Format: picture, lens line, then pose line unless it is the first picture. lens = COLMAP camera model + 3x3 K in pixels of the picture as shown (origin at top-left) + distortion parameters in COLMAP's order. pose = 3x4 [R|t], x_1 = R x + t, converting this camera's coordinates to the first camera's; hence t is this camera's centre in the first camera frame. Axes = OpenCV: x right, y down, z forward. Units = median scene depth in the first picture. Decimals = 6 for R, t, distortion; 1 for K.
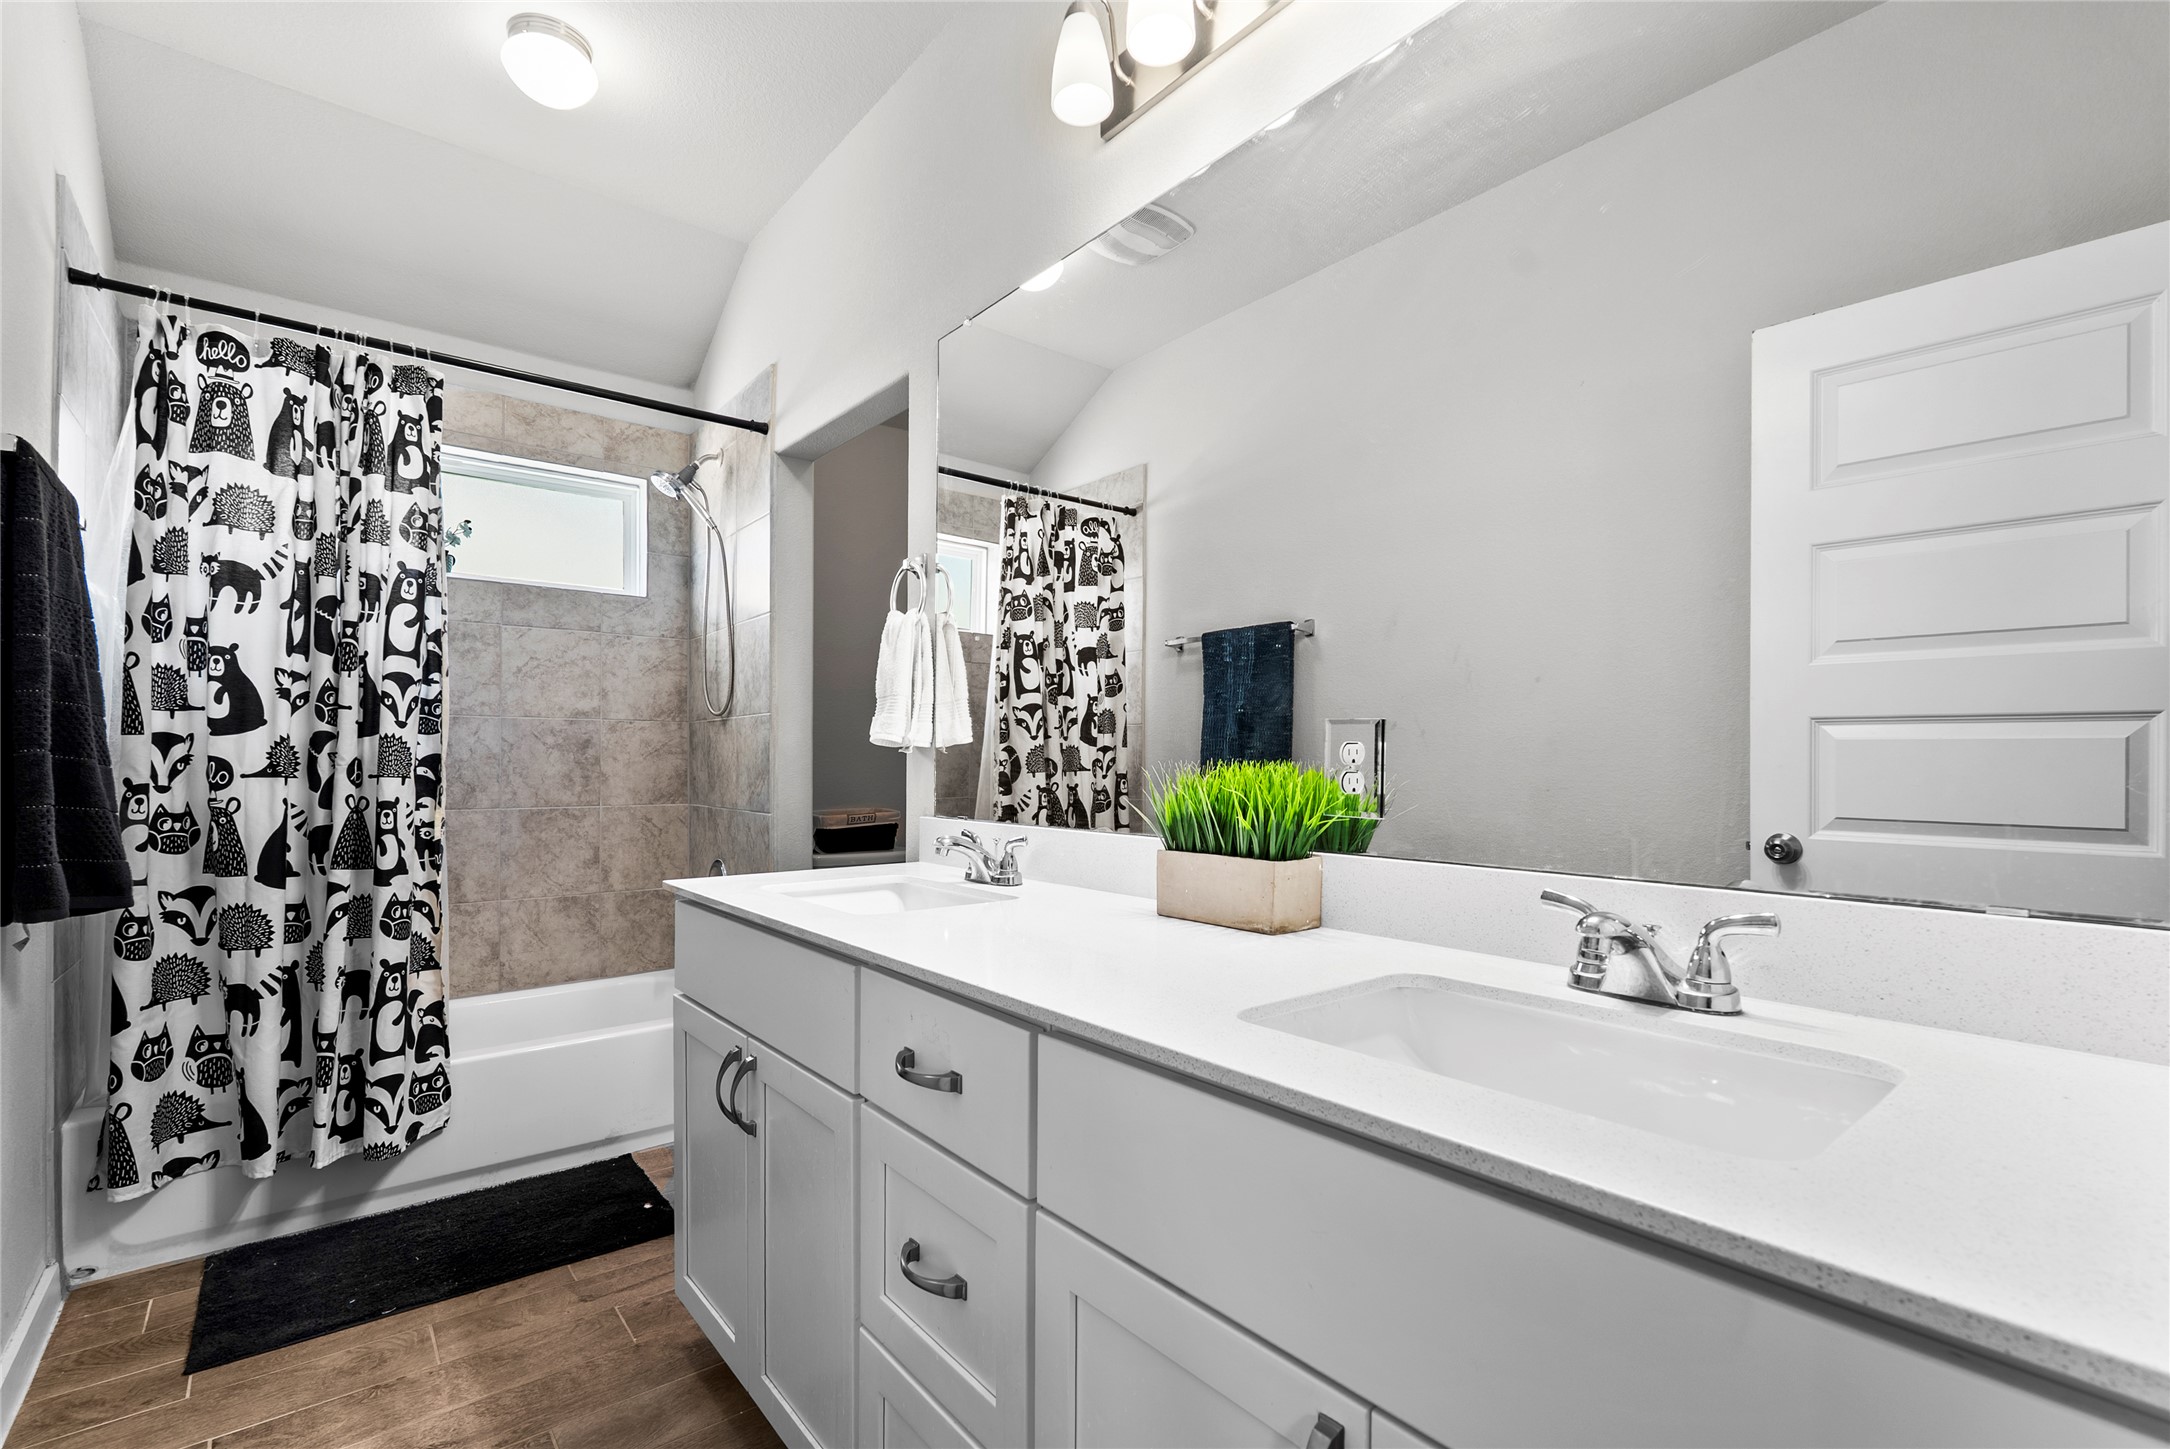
lens RADIAL K [[951.0, 0, 1085.0], [0, 951.0, 724.5], [0, 0, 1]] dist [-0.000445, 0.000179]
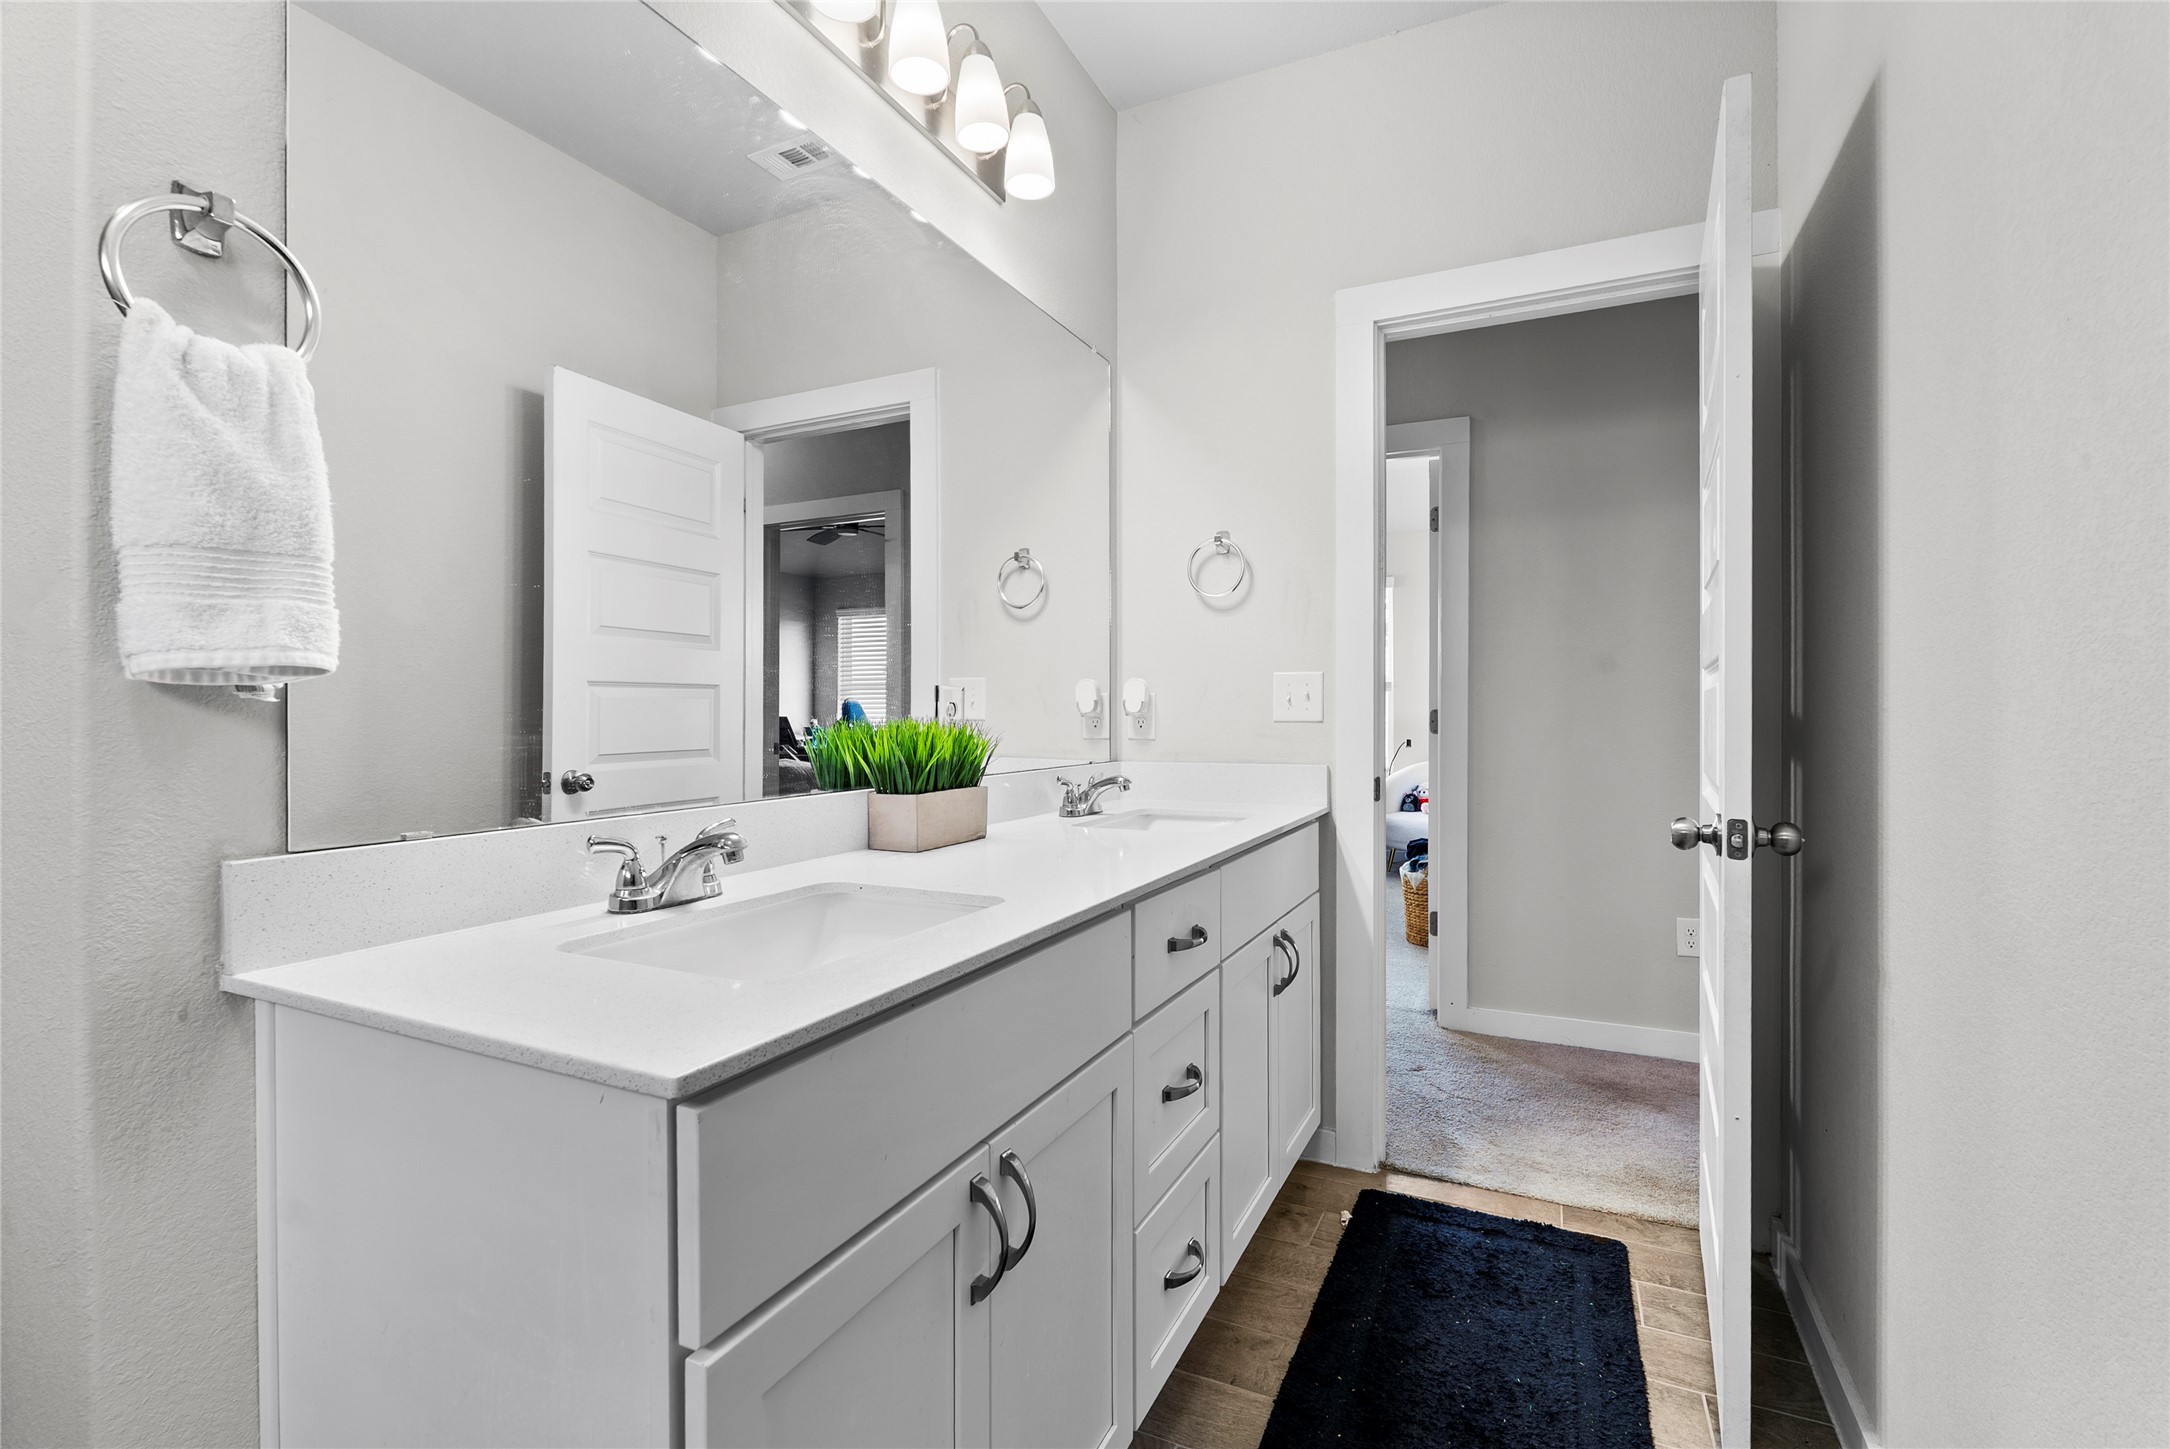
lens RADIAL K [[999.9, 0, 1085.0], [0, 999.9, 724.5], [0, 0, 1]] dist [0.000377, 0.000056]
pose [[-0.410985, -0.010608, 0.911580, -1.140589], [-0.036676, 0.999315, -0.004906, 0.050832], [-0.910904, -0.035449, -0.411093, 1.395818]]
